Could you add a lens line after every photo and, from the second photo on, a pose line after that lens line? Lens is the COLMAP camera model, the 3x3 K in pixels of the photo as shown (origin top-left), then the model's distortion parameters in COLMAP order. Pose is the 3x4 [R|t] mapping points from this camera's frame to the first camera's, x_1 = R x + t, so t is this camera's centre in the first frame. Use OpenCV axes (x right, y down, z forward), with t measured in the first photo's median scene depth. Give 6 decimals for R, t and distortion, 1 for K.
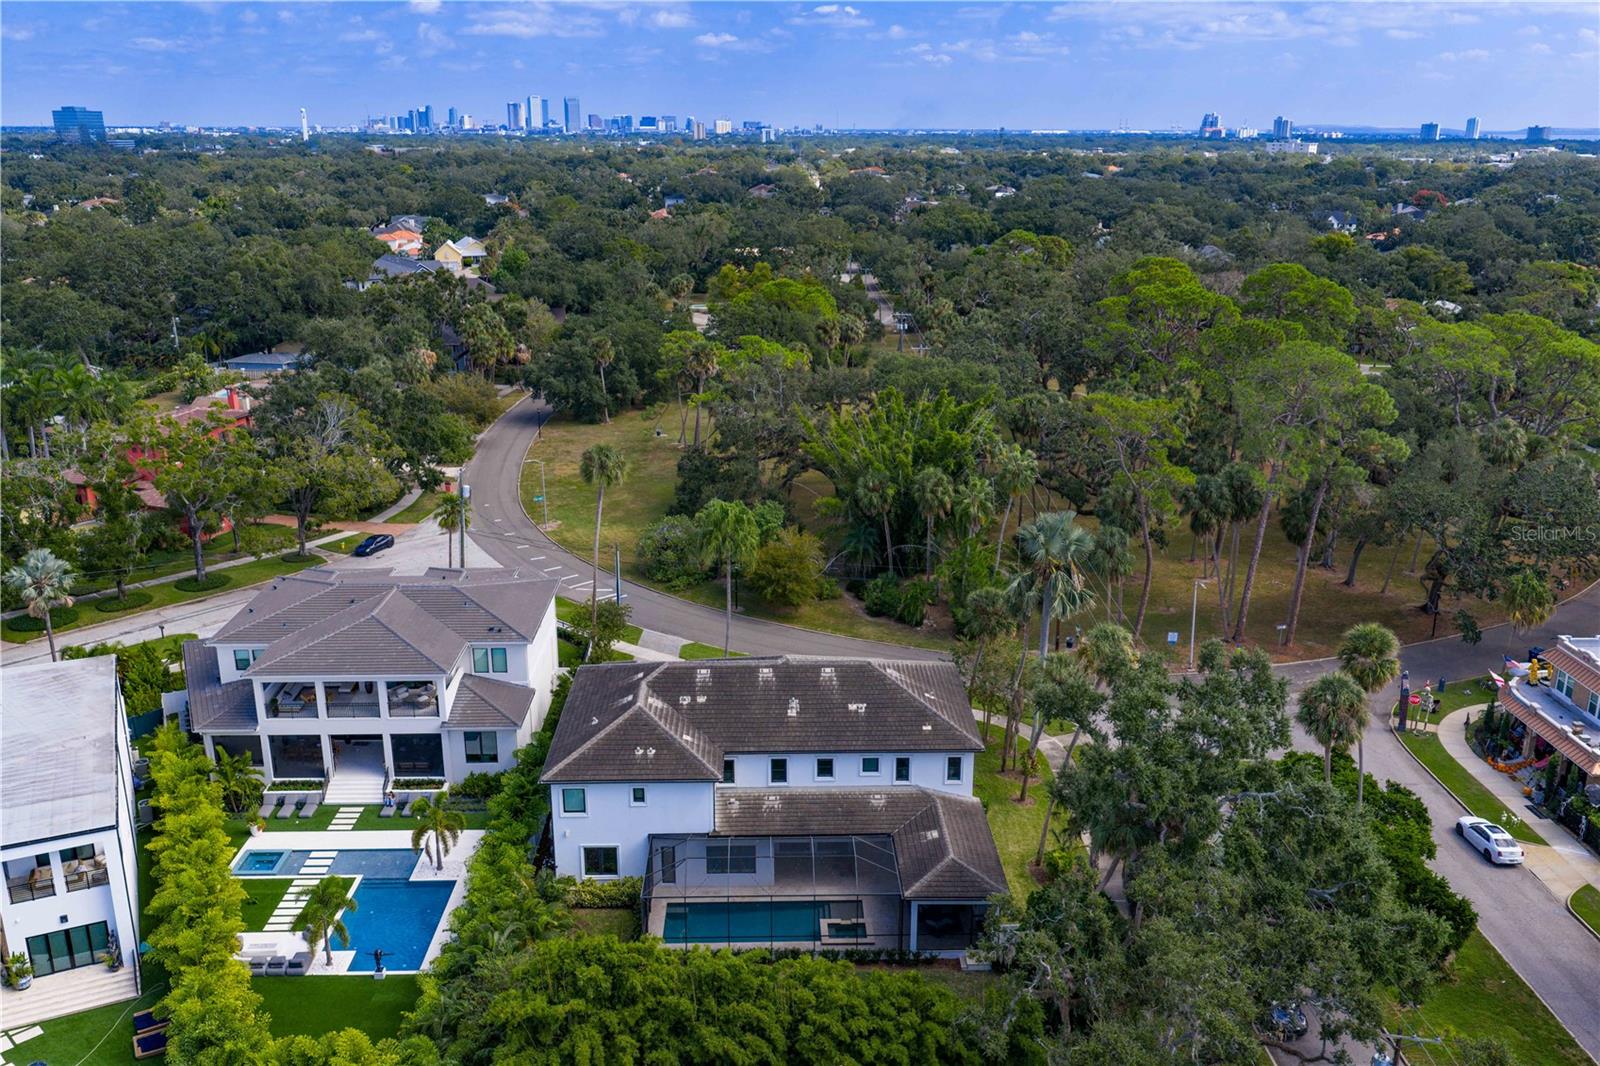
lens RADIAL K [[1342.2, 0, 798.5], [0, 1342.2, 538.9], [0, 0, 1]] dist [0.013569, 0.000571]
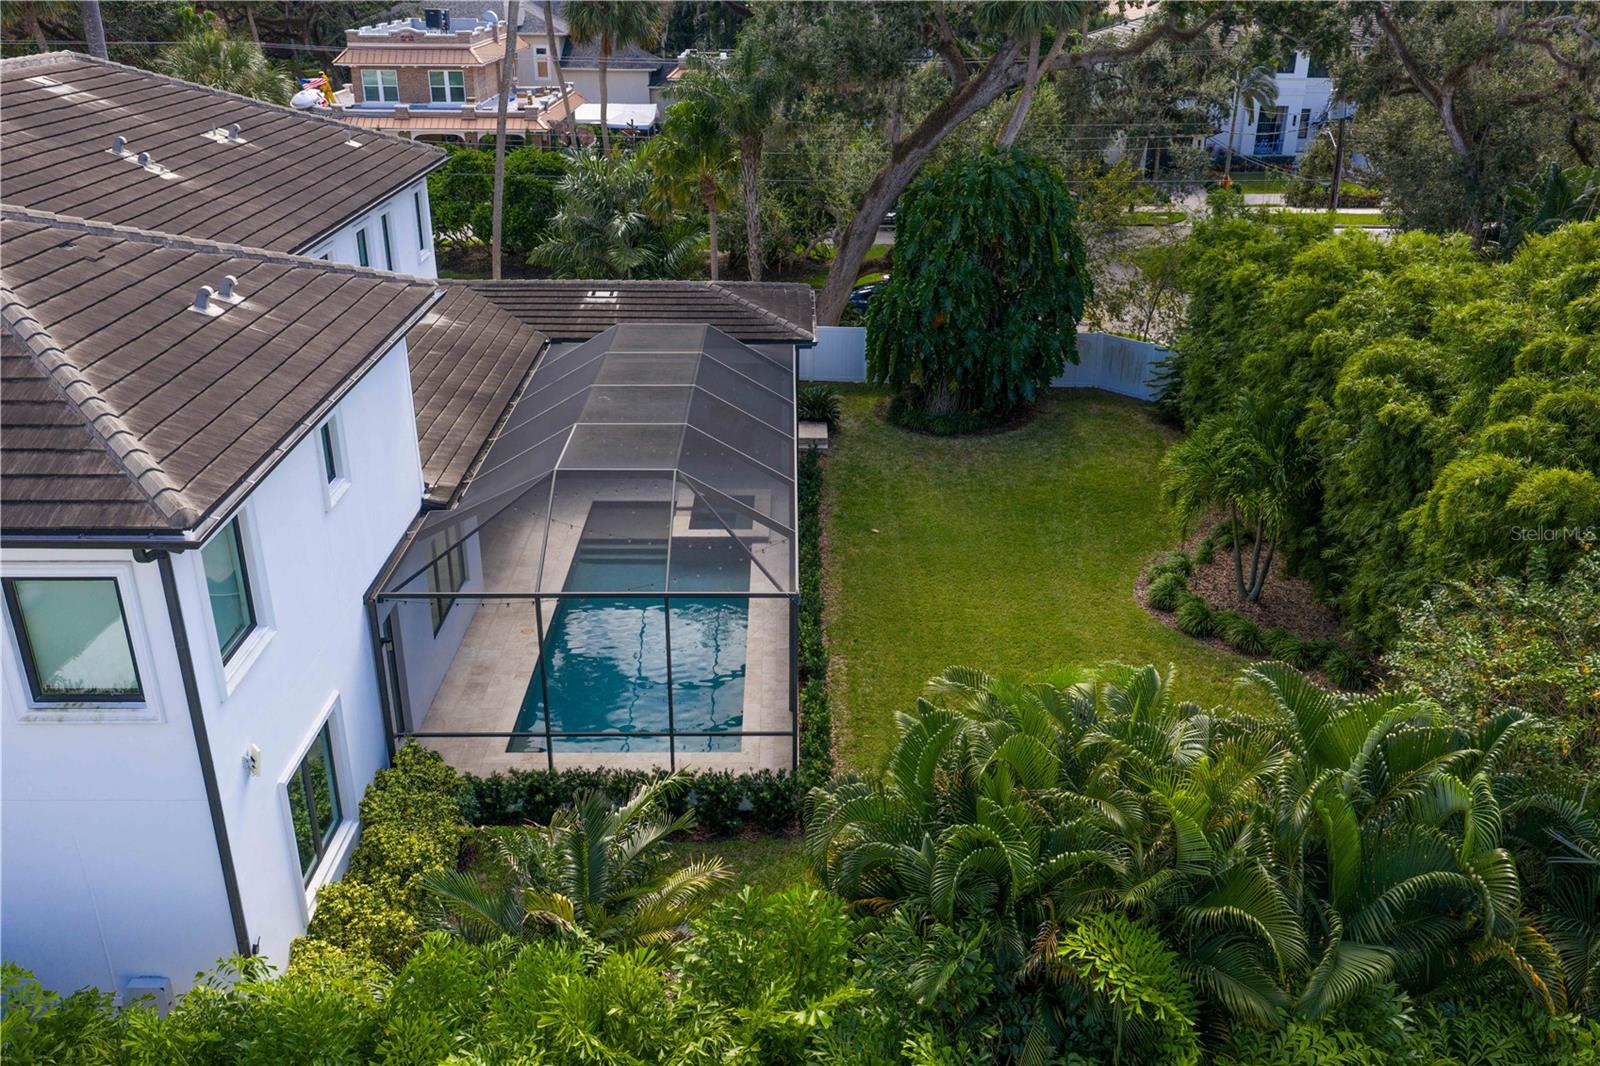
lens RADIAL K [[1342.2, 0, 800.0], [0, 1342.2, 534.8], [0, 0, 1]] dist [0.013569, 0.000571]
pose [[0.008219, -0.400281, 0.916355, -0.340288], [0.301508, 0.874730, 0.379395, 0.133372], [-0.953428, 0.273170, 0.127877, 0.869100]]
